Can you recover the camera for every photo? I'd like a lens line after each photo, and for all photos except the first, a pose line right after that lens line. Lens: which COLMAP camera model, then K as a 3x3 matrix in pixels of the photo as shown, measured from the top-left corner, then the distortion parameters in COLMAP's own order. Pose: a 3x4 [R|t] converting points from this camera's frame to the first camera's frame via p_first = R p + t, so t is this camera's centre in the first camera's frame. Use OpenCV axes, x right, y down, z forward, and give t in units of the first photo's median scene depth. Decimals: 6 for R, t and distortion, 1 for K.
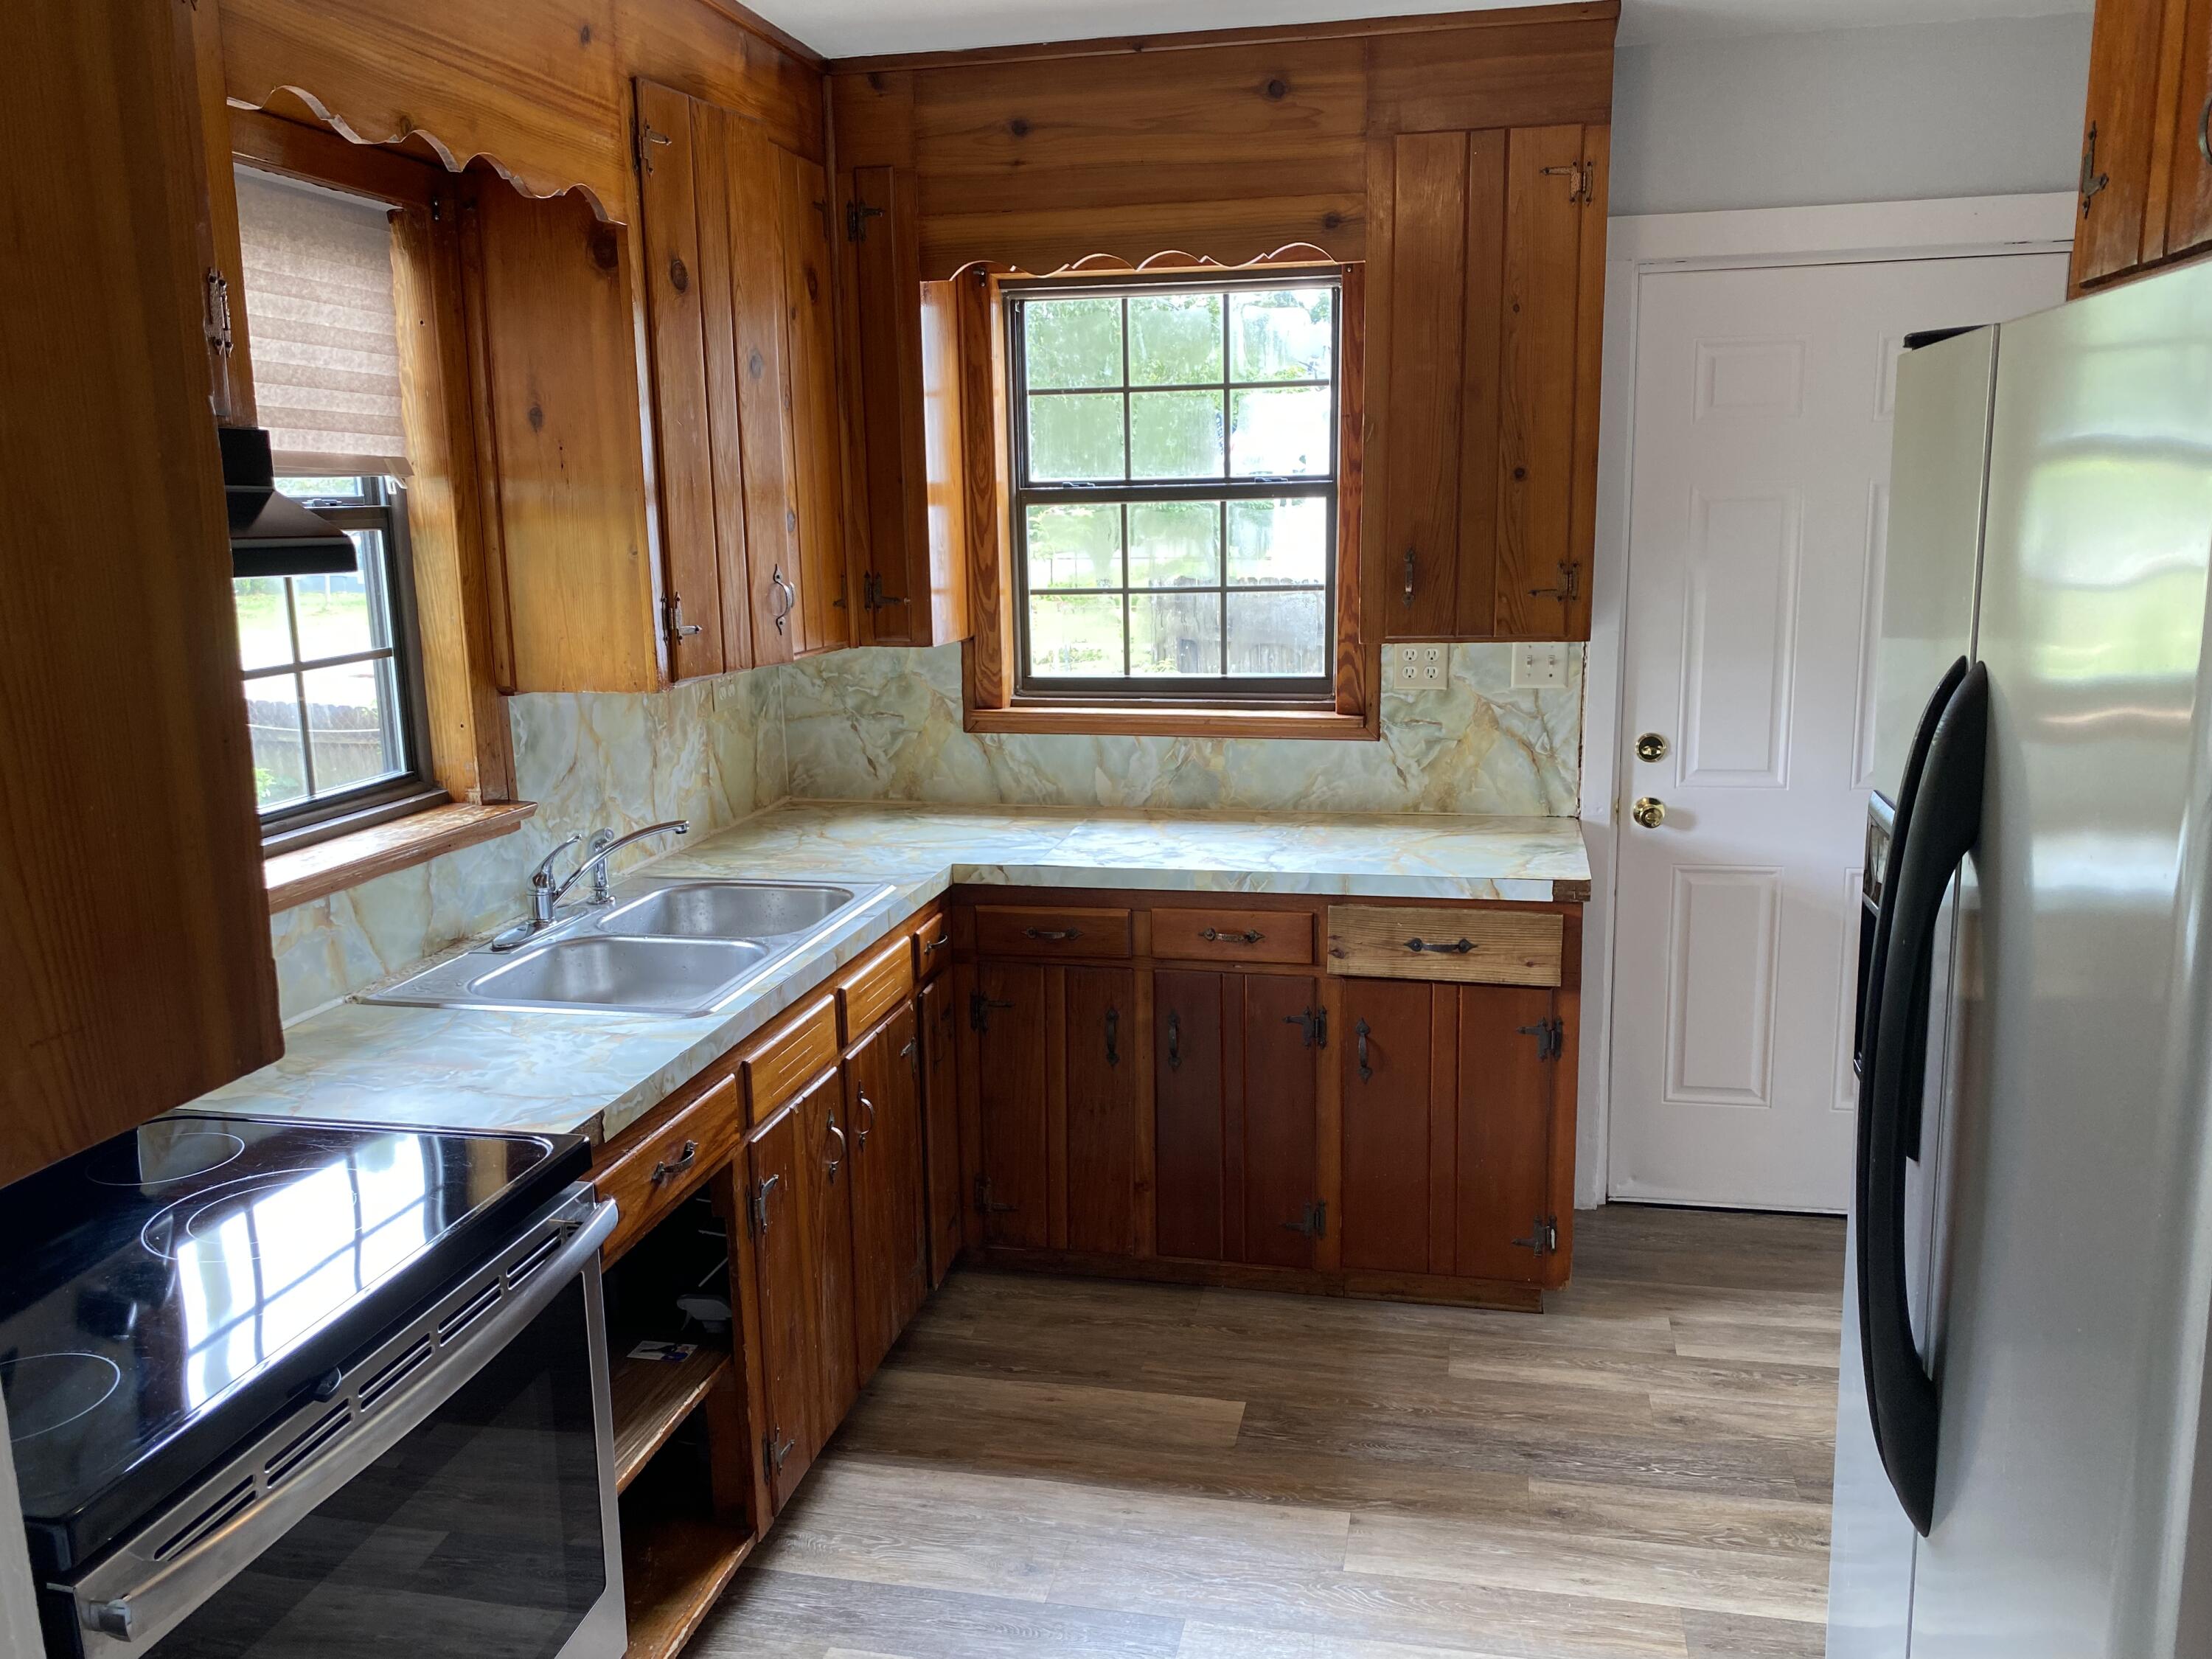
lens RADIAL K [[1701.1, 0, 1106.0], [0, 1701.1, 829.5], [0, 0, 1]] dist [-0.009137, -0.005633]
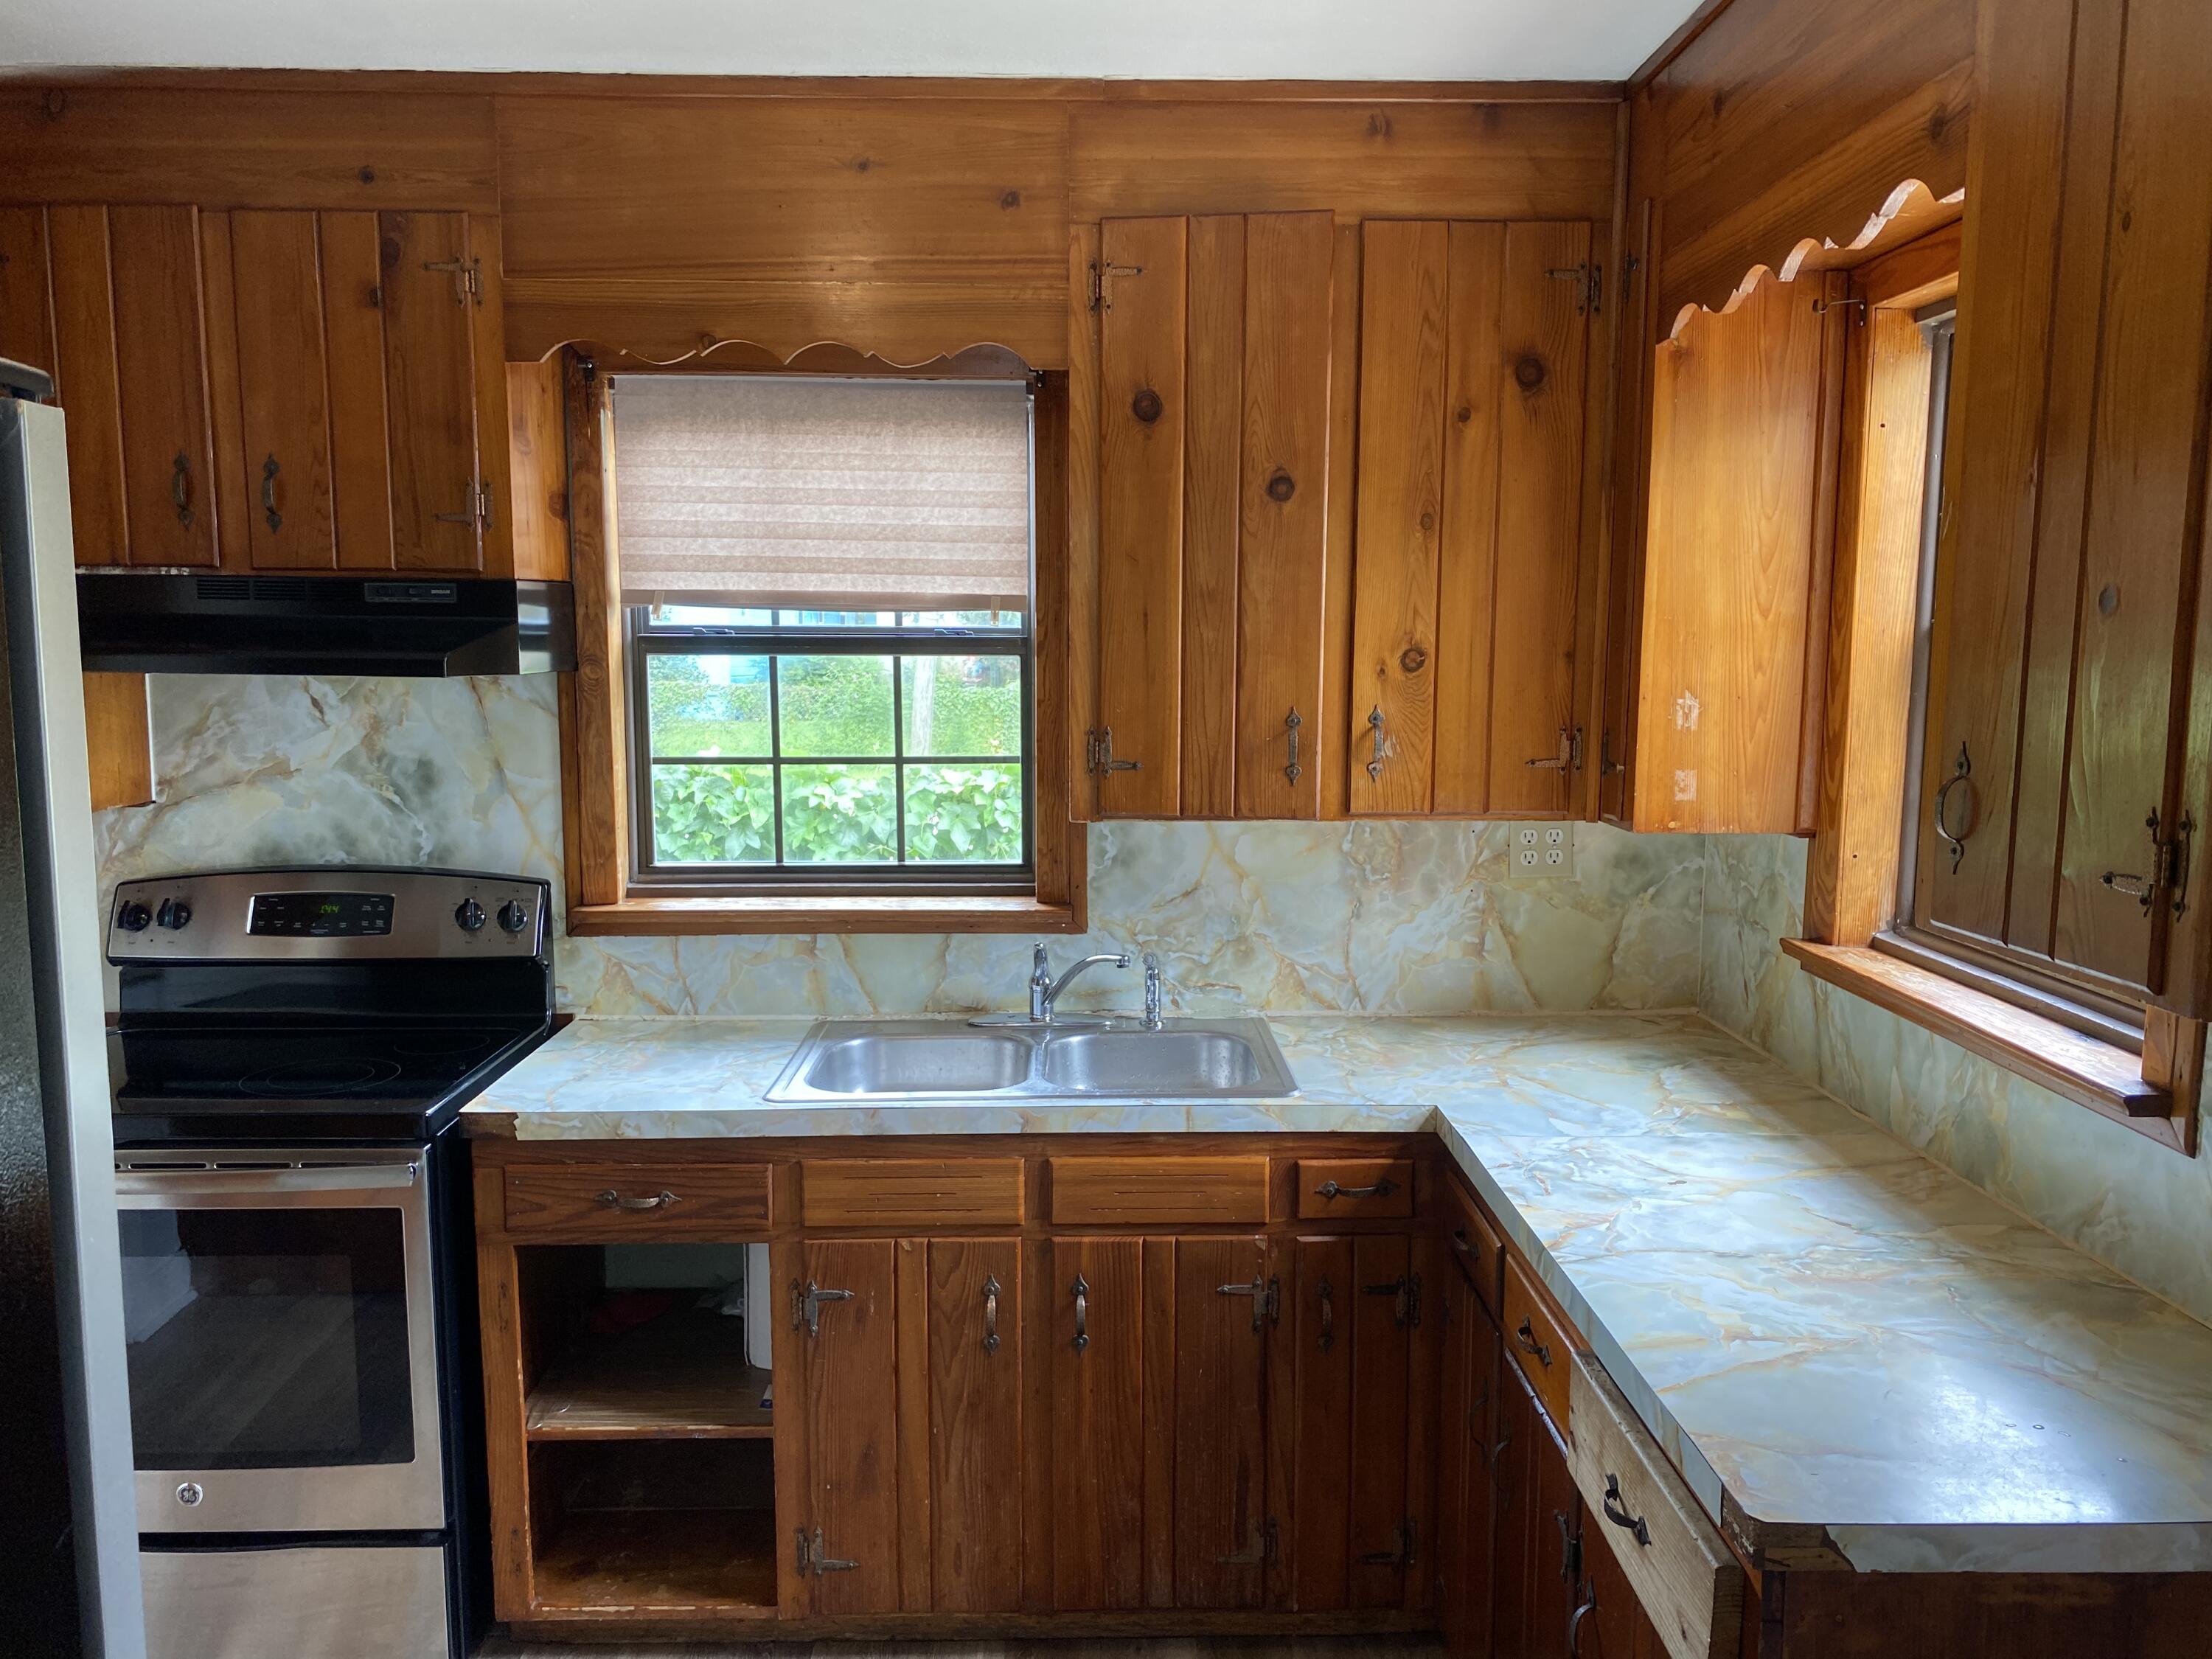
lens RADIAL K [[1670.2, 0, 1142.6], [0, 1670.2, 840.4], [0, 0, 1]] dist [0.130968, -0.280387]
pose [[0.240907, 0.131588, -0.961586, 0.803949], [-0.192480, 0.977564, 0.085553, -0.184515], [0.951270, 0.164476, 0.260830, 0.881657]]
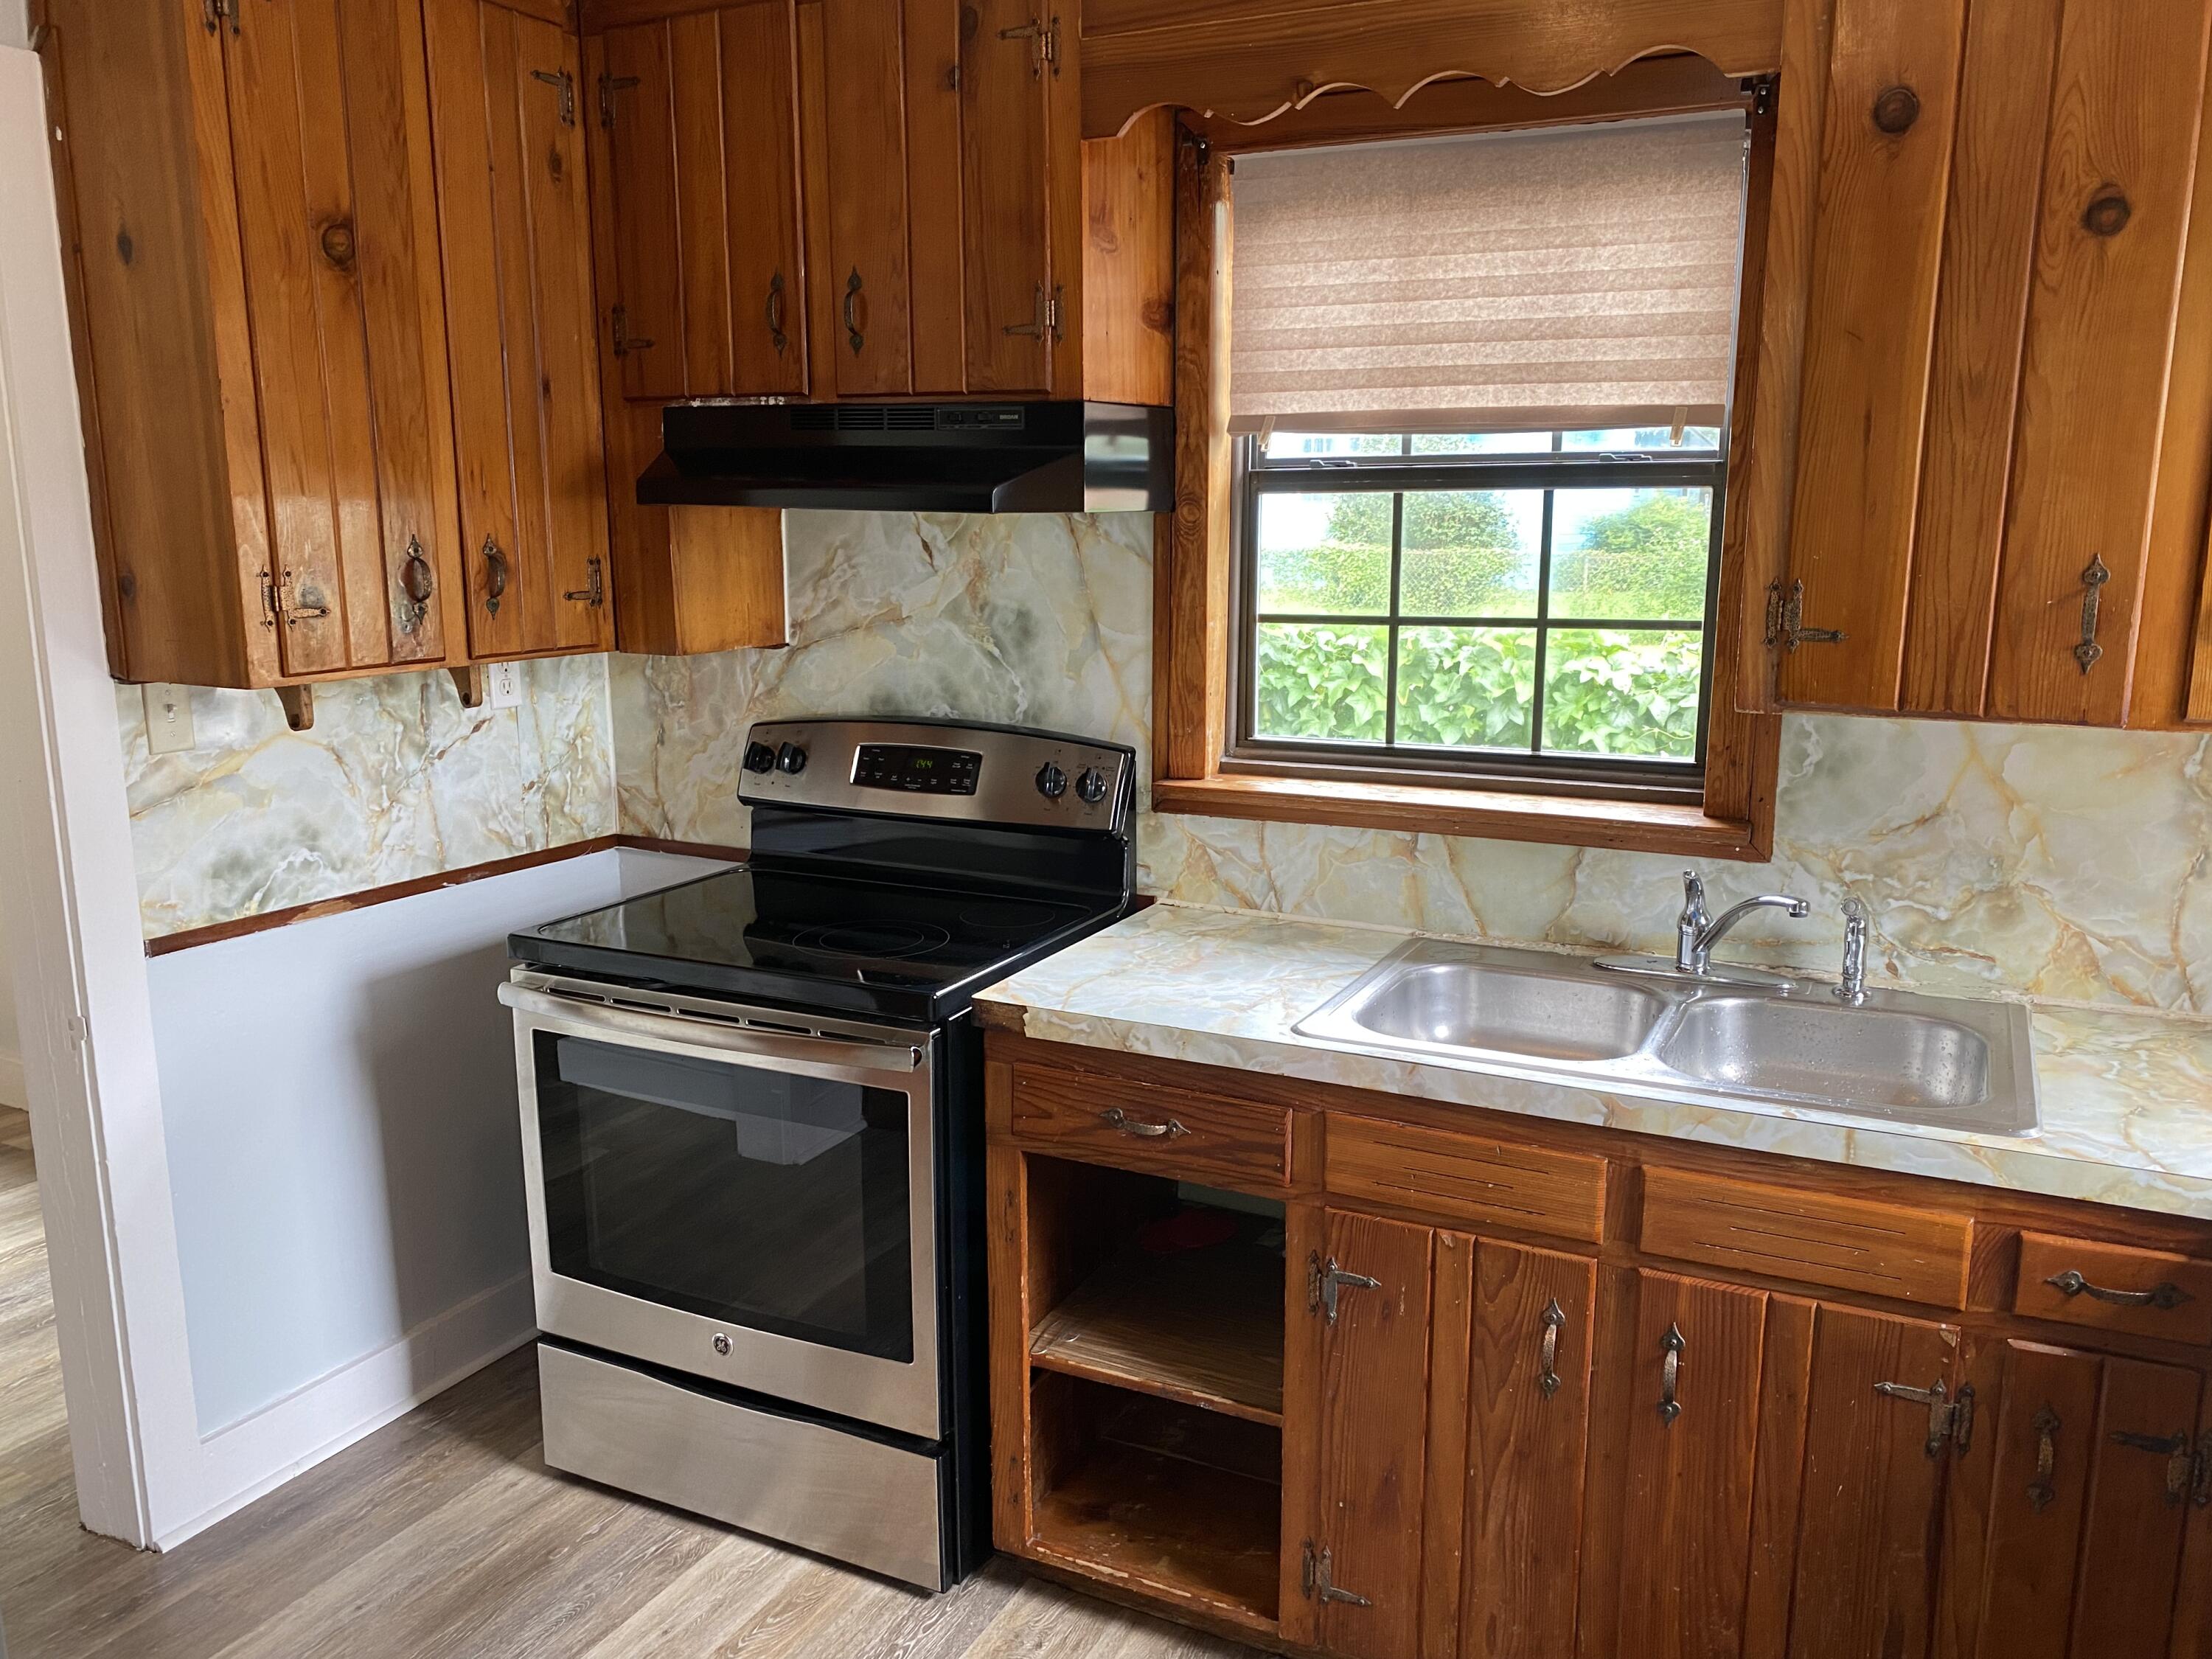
lens RADIAL K [[1707.4, 0, 1129.1], [0, 1707.4, 849.5], [0, 0, 1]] dist [0.033152, -0.047801]
pose [[-0.240415, 0.205575, -0.948651, 0.591935], [-0.182069, 0.950419, 0.252099, -0.184617], [0.953442, 0.233328, -0.191067, 1.020288]]
